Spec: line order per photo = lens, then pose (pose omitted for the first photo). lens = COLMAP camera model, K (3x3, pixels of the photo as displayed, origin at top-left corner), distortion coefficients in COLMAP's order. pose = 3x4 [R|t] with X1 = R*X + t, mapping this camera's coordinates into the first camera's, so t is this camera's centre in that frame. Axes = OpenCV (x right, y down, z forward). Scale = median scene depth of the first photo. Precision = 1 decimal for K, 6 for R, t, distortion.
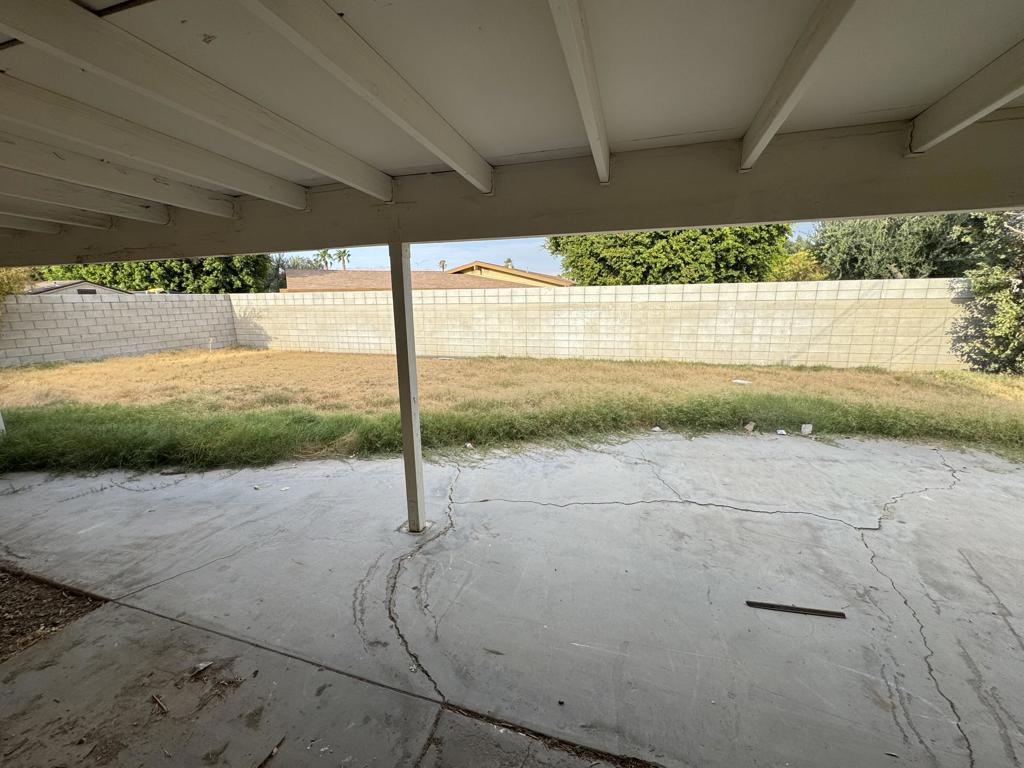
lens RADIAL K [[413.2, 0, 511.7], [0, 413.2, 382.9], [0, 0, 1]] dist [-0.002313, 0.000689]
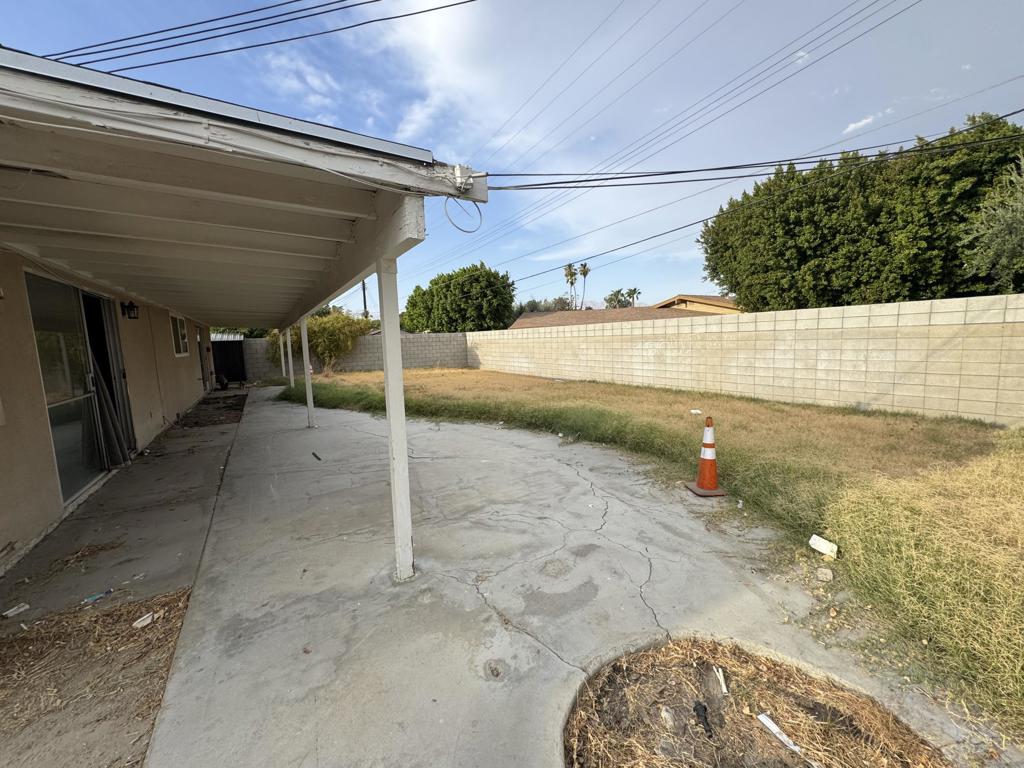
lens RADIAL K [[413.2, 0, 509.6], [0, 413.2, 384.1], [0, 0, 1]] dist [-0.002313, 0.000689]
pose [[0.746186, 0.062708, -0.662778, 0.662280], [-0.113009, 0.993037, -0.033276, 0.011673], [0.656076, 0.099730, 0.748076, -0.034469]]
